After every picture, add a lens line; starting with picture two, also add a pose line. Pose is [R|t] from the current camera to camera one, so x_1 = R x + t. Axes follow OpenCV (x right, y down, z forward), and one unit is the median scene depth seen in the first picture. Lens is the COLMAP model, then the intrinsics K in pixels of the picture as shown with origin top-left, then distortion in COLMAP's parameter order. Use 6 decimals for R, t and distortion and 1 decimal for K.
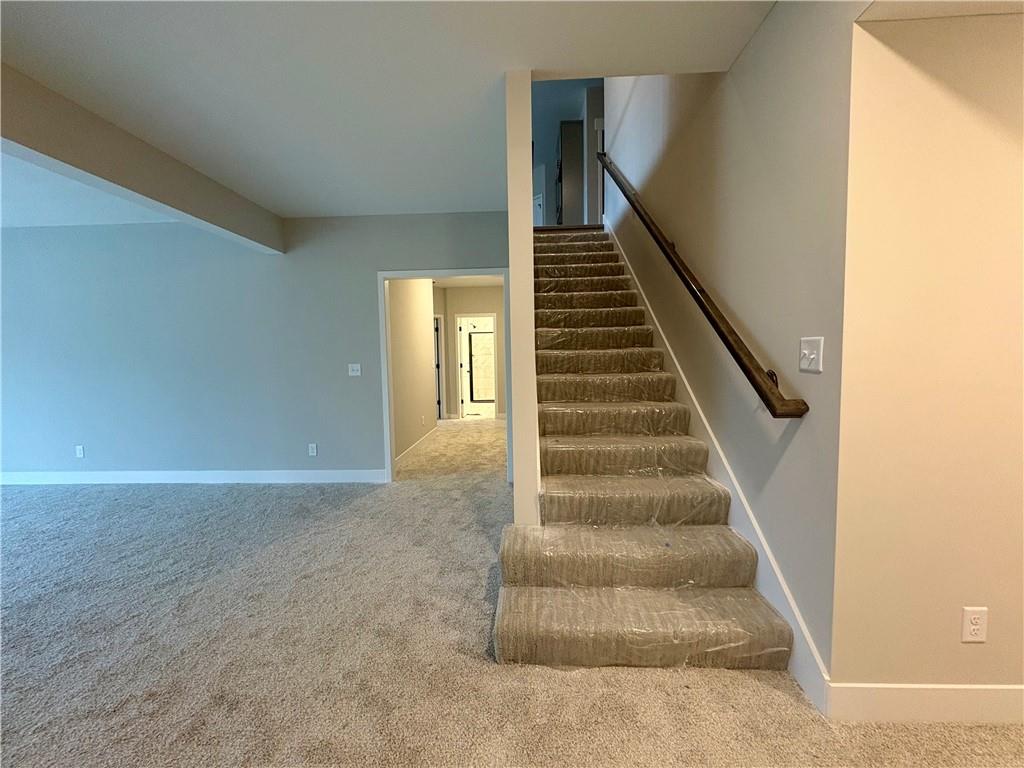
lens RADIAL K [[406.3, 0, 514.8], [0, 406.3, 382.2], [0, 0, 1]] dist [0.000504, -0.000391]
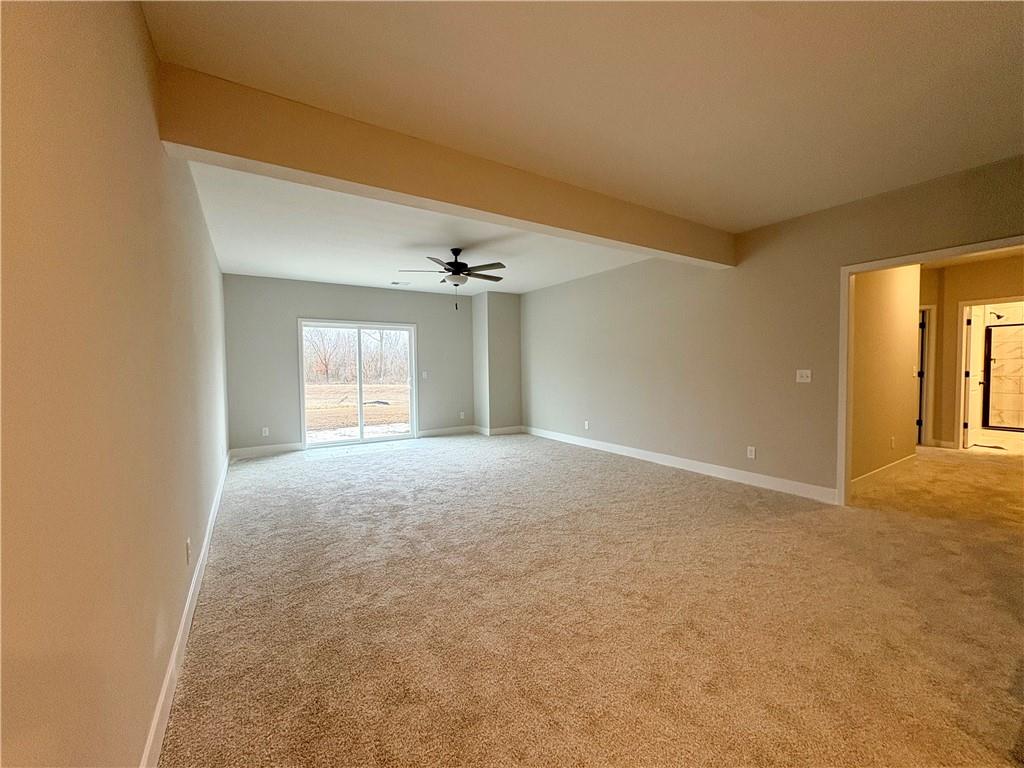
lens RADIAL K [[406.3, 0, 514.8], [0, 406.3, 382.2], [0, 0, 1]] dist [0.000504, -0.000391]
pose [[0.570523, 0.042653, -0.820174, -0.002425], [-0.050807, 0.998571, 0.016588, 0.002068], [0.819709, 0.032207, 0.571874, -0.090984]]
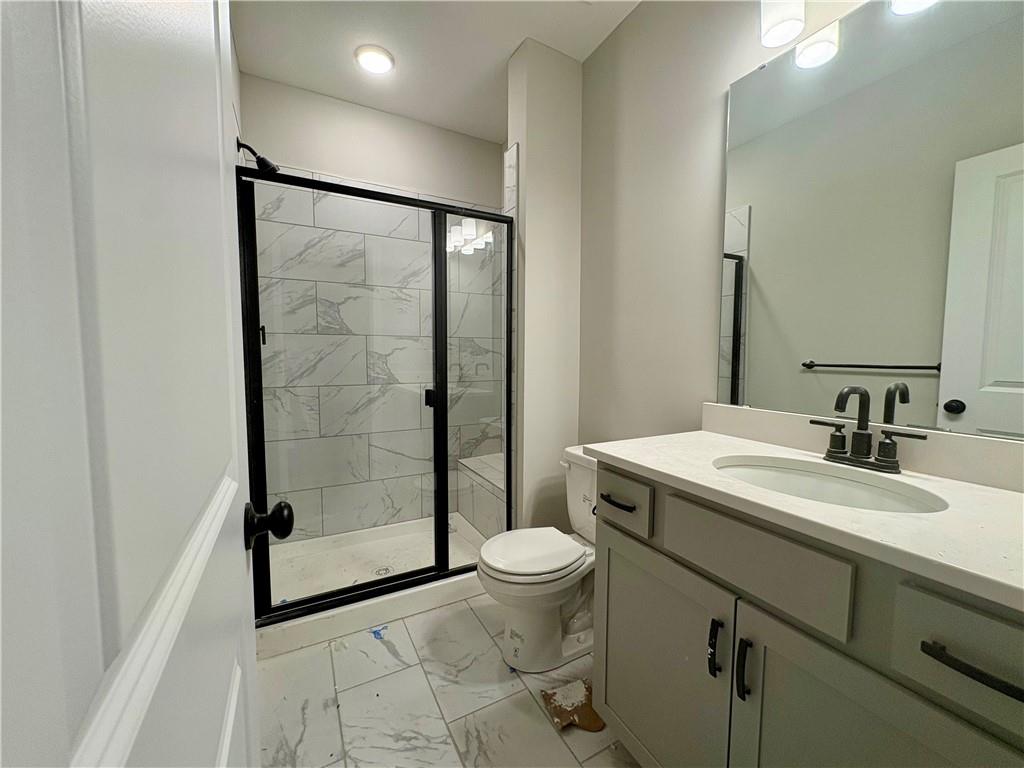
lens RADIAL K [[406.3, 0, 514.8], [0, 406.3, 382.2], [0, 0, 1]] dist [0.000504, -0.000391]
pose [[0.861876, -0.013933, 0.506927, -0.252672], [0.013420, 0.999899, 0.004666, -0.110946], [-0.506941, 0.002782, 0.861976, 2.063986]]
